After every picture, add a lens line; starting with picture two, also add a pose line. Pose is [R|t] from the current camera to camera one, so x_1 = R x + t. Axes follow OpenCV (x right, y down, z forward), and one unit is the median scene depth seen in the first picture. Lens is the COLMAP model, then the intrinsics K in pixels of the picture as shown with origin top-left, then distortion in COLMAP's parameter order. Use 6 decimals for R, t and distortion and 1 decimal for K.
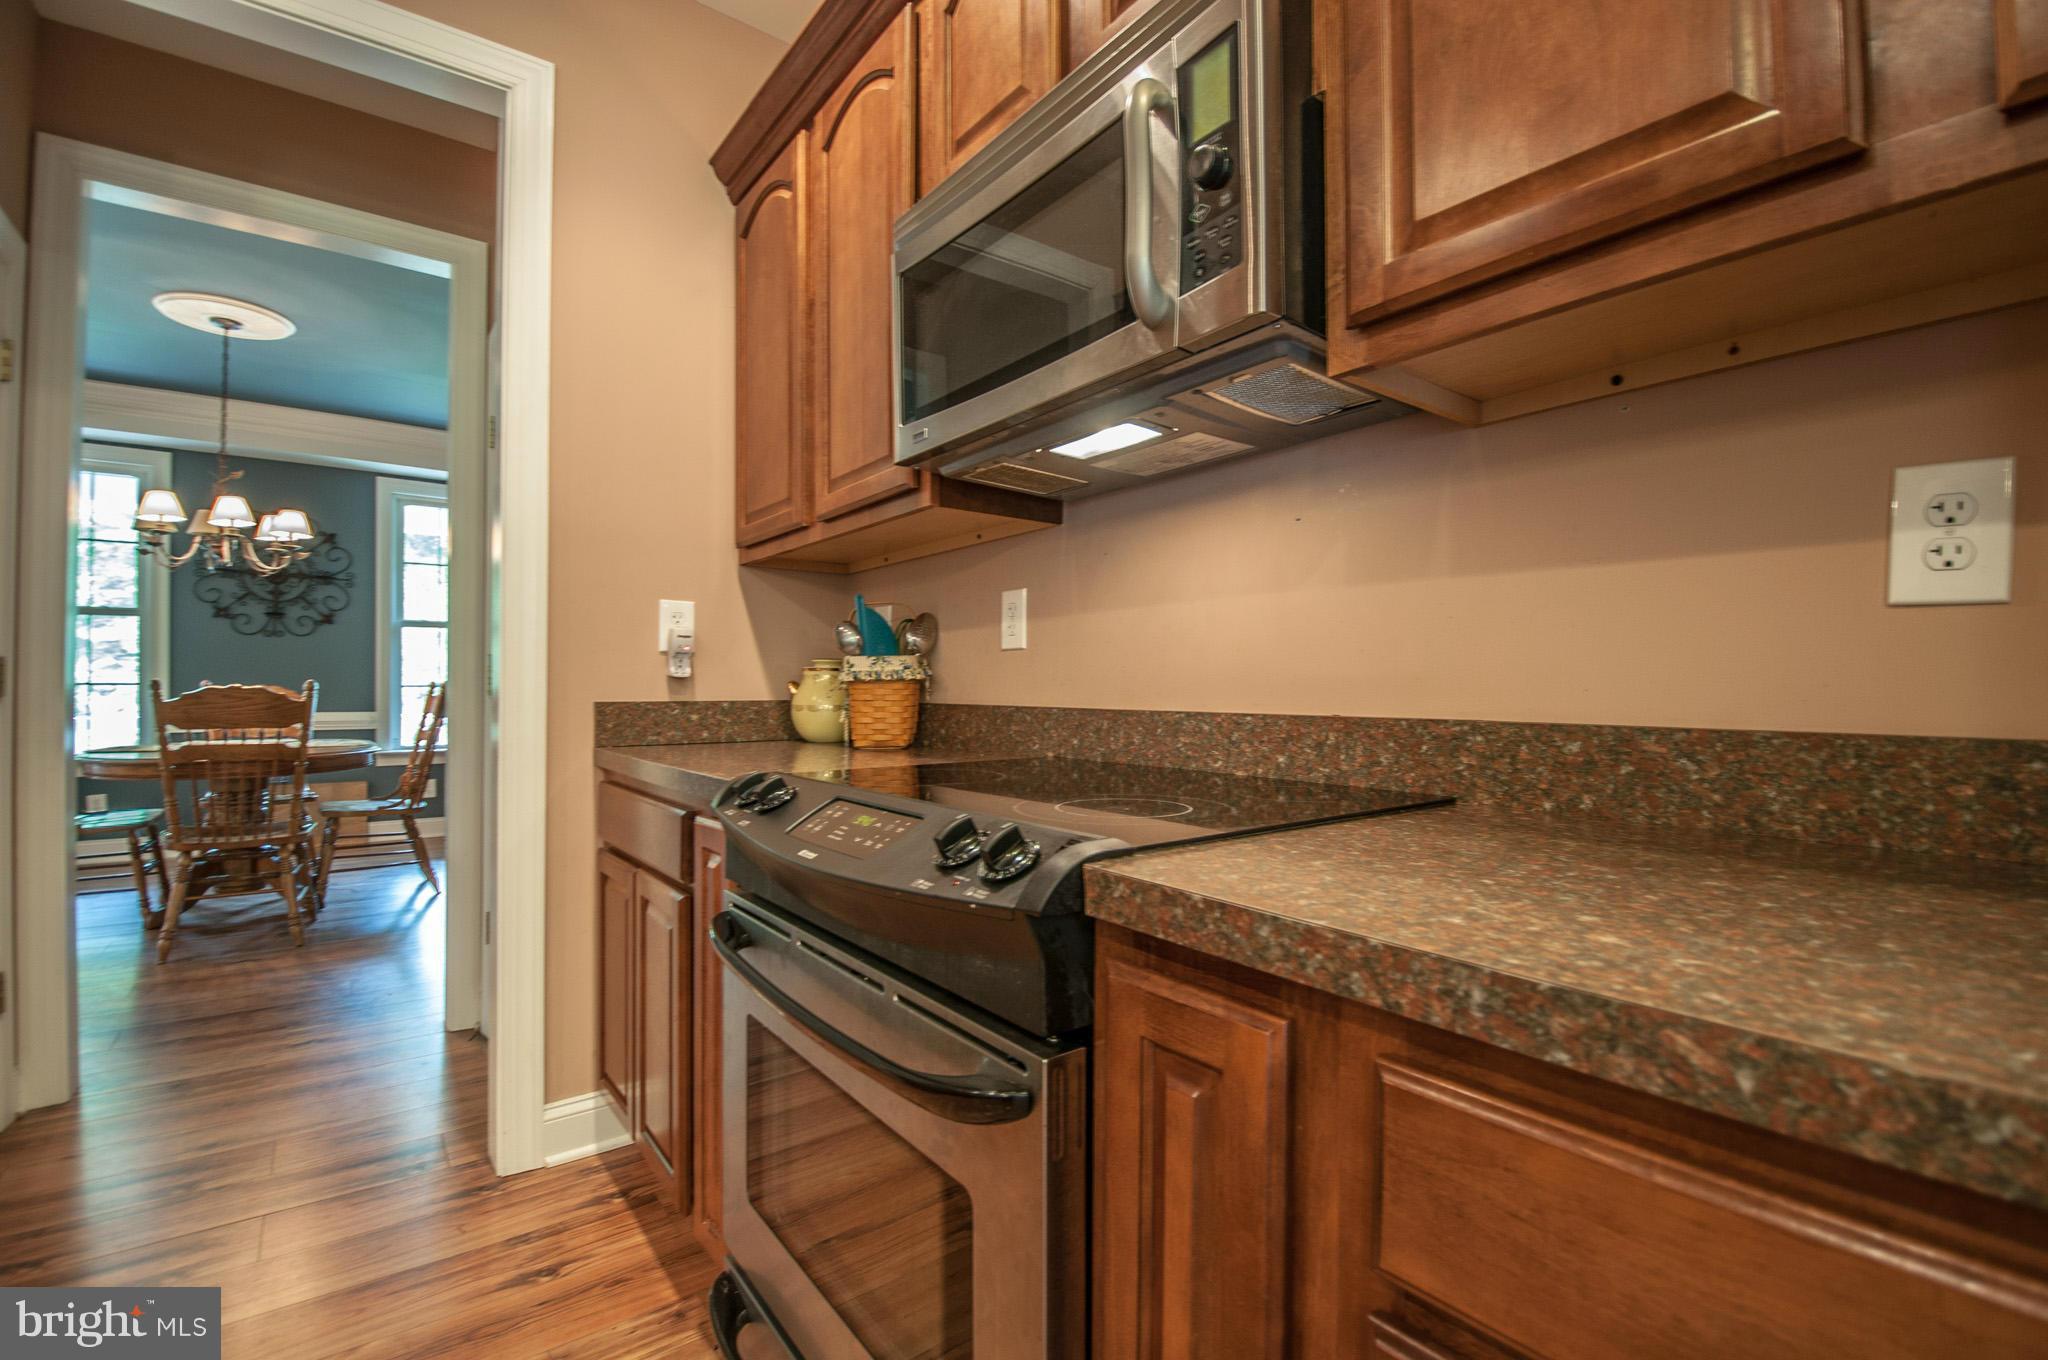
lens RADIAL K [[887.7, 0, 1041.0], [0, 887.7, 687.7], [0, 0, 1]] dist [0.004900, -0.015227]
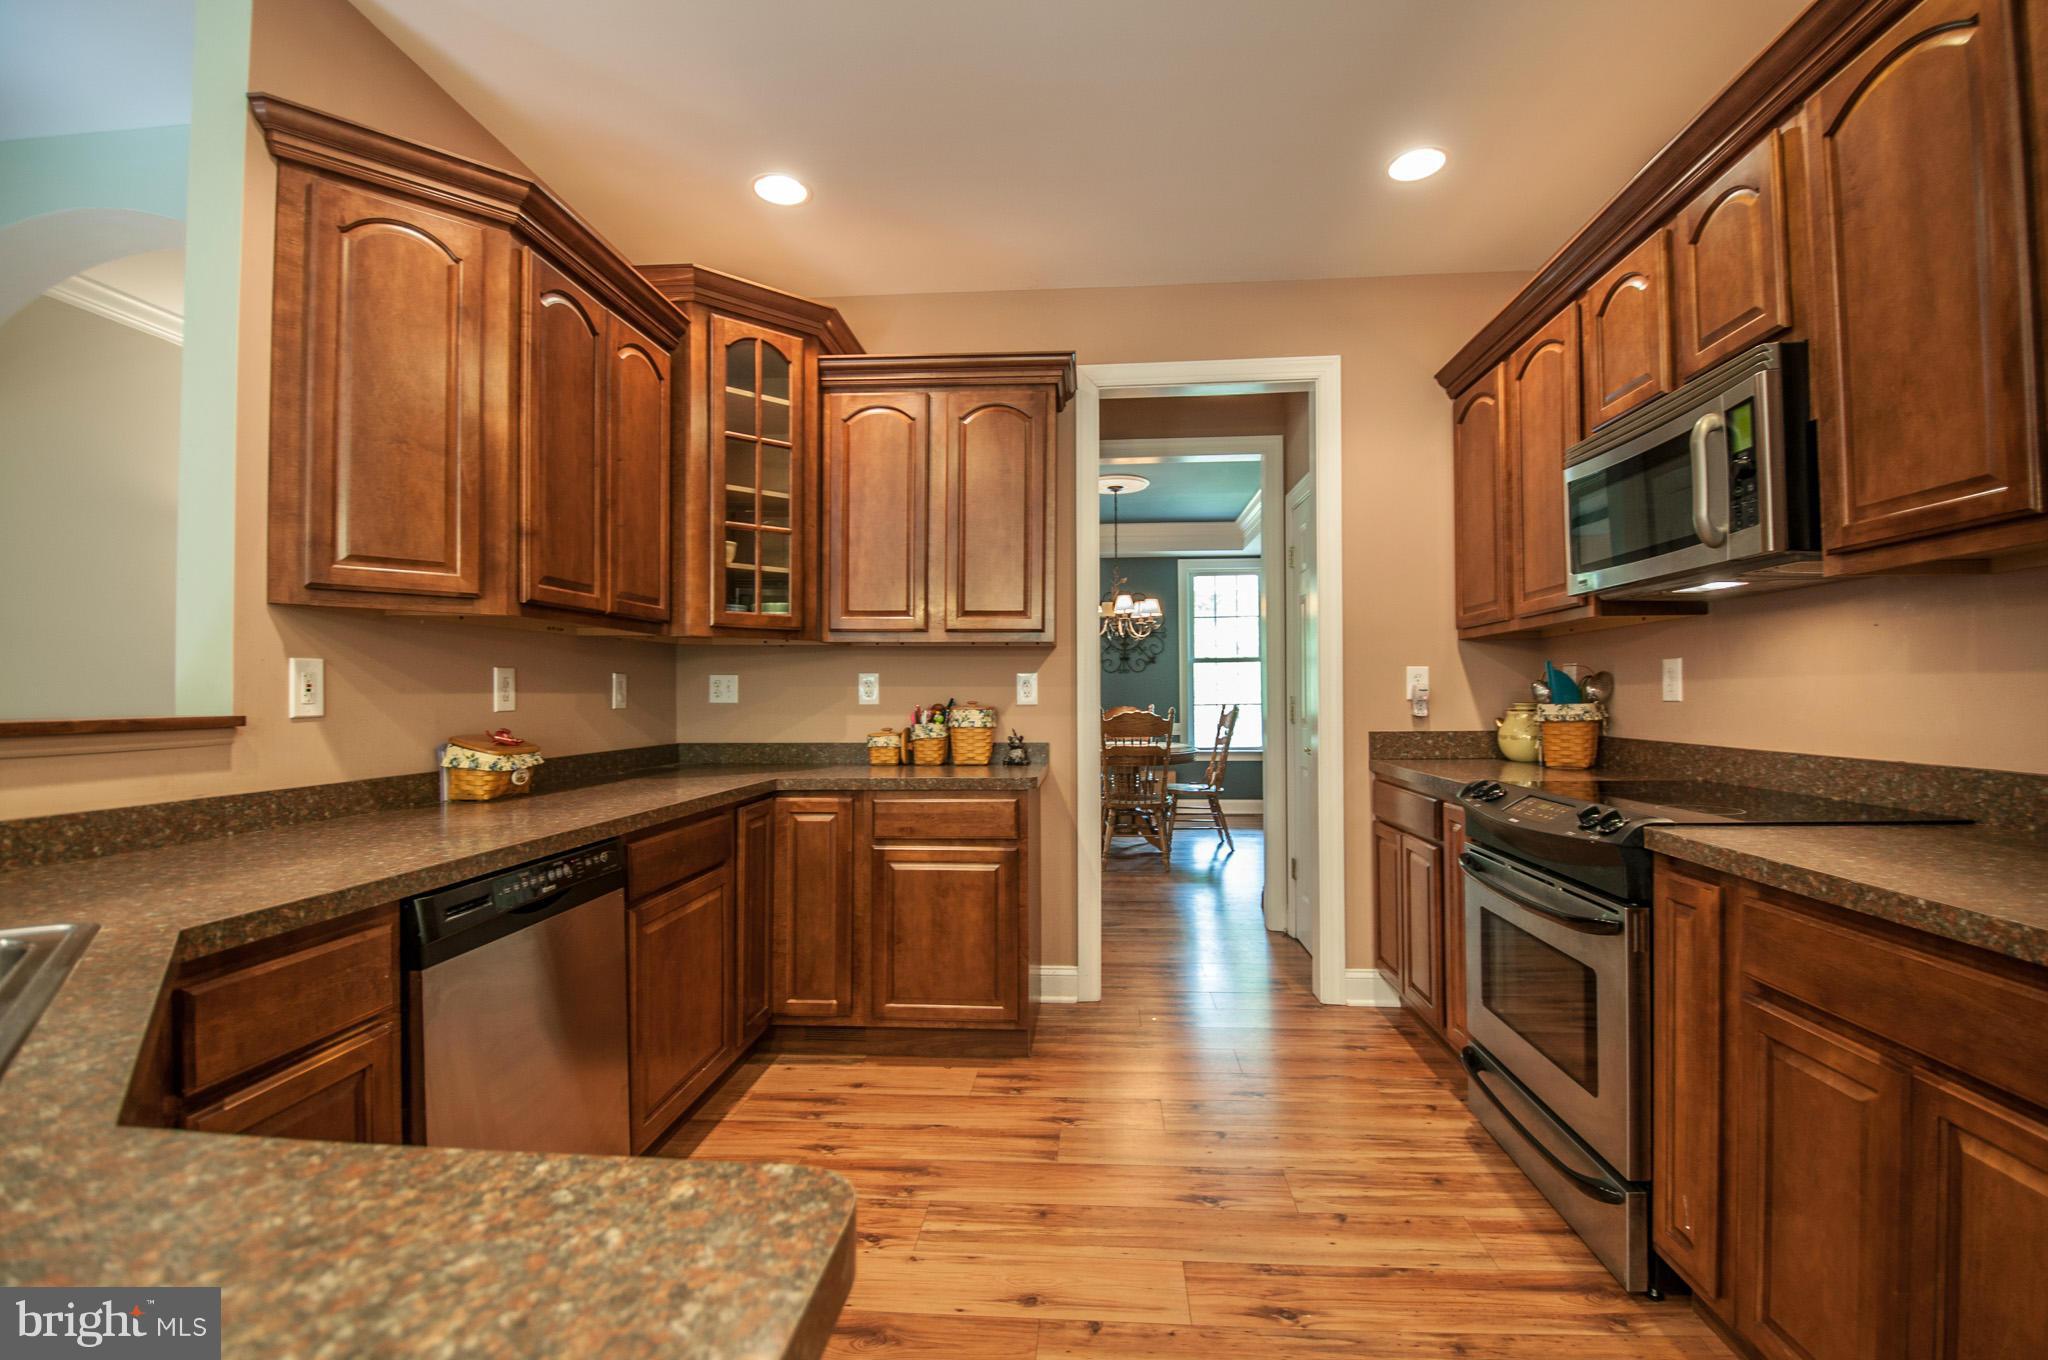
lens RADIAL K [[887.7, 0, 1041.4], [0, 887.7, 686.8], [0, 0, 1]] dist [0.004900, -0.015227]
pose [[0.738292, -0.014958, -0.674315, 0.169806], [0.010644, 0.999888, -0.010527, -0.059799], [0.674397, 0.000595, 0.738368, -0.665707]]
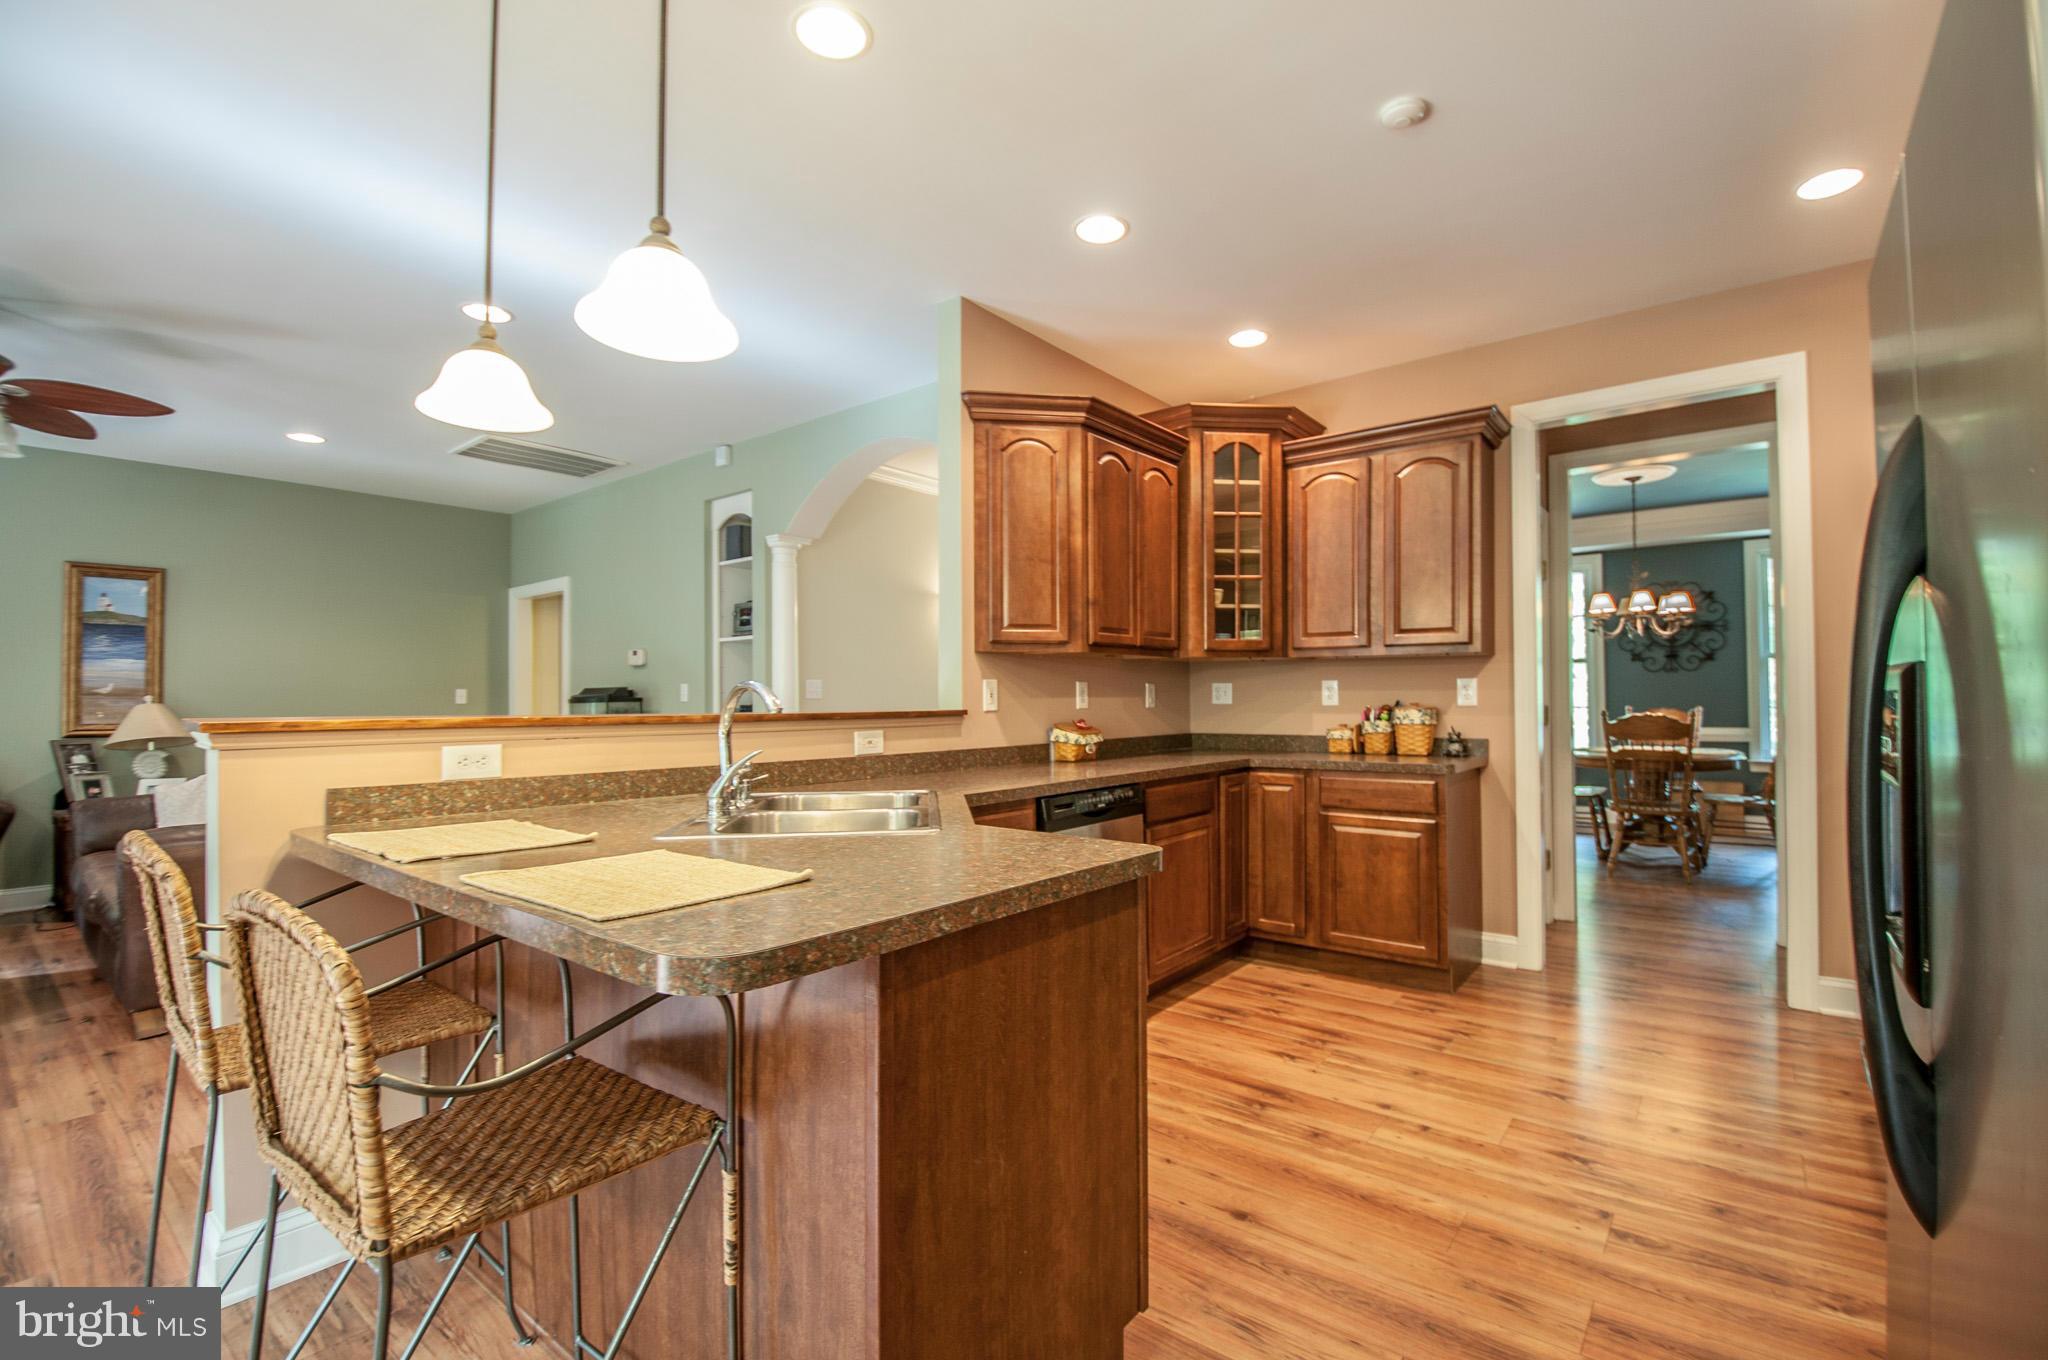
lens RADIAL K [[887.7, 0, 1037.8], [0, 887.7, 684.2], [0, 0, 1]] dist [0.004900, -0.015227]
pose [[0.227478, -0.024307, -0.973480, 0.743490], [0.011431, 0.999686, -0.022290, -0.058281], [0.973716, -0.006057, 0.227684, -0.818828]]
